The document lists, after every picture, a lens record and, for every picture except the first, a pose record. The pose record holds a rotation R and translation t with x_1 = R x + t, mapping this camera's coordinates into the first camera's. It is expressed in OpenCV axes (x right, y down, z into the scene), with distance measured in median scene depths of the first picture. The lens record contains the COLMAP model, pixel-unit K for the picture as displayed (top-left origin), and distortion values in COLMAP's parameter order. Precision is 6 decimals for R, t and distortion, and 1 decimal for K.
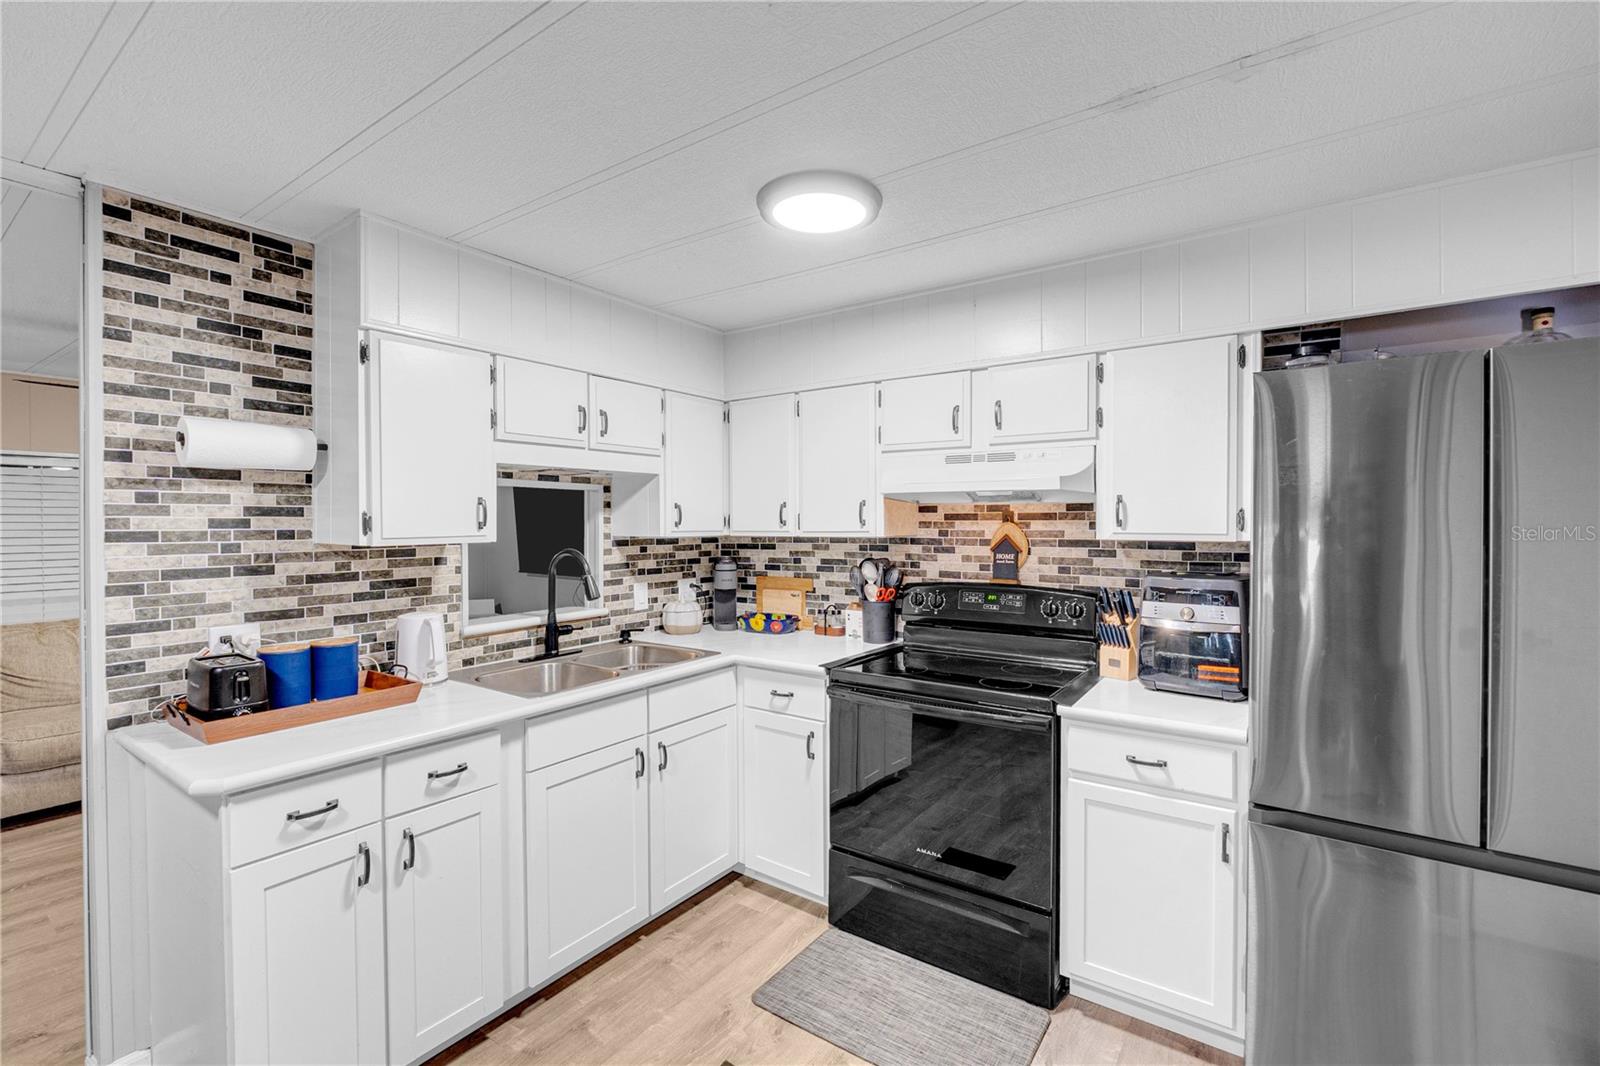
lens RADIAL K [[704.6, 0, 800.2], [0, 704.6, 529.2], [0, 0, 1]] dist [-0.001265, 0.000398]
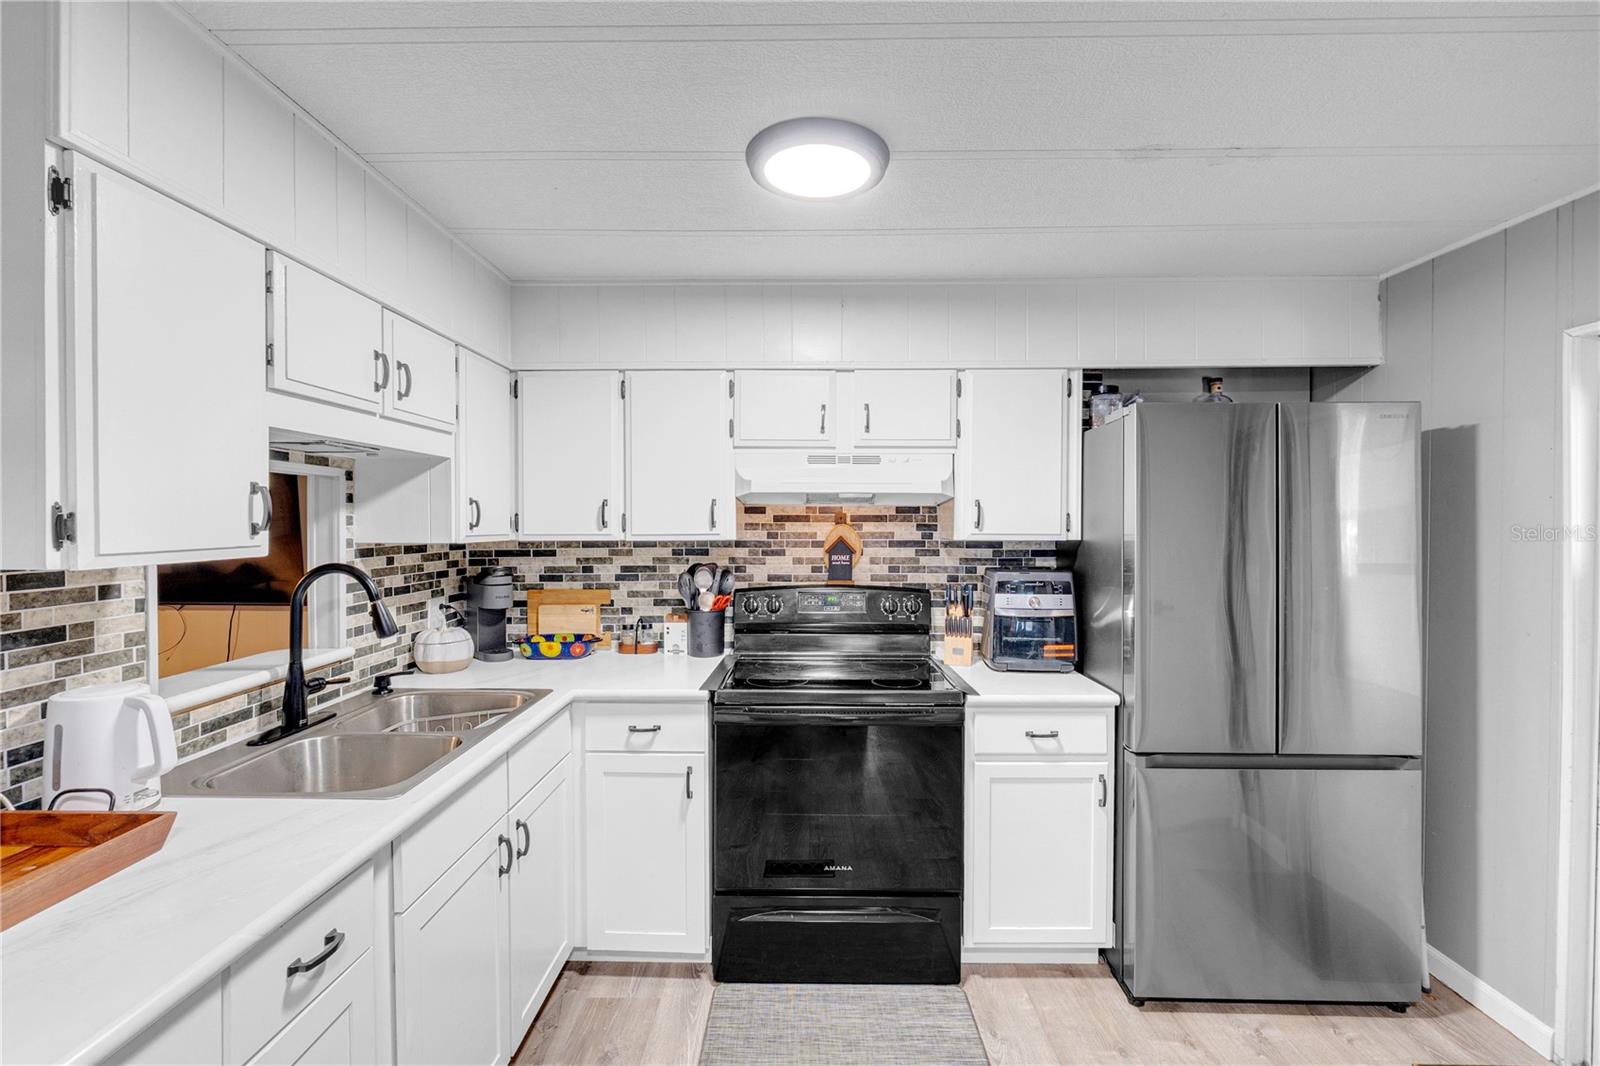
lens RADIAL K [[704.6, 0, 796.0], [0, 704.6, 530.6], [0, 0, 1]] dist [-0.001265, 0.000398]
pose [[0.825226, -0.004112, 0.564788, -0.350949], [0.003688, 0.999991, 0.001892, -0.002661], [-0.564791, 0.000522, 0.825234, 0.207405]]
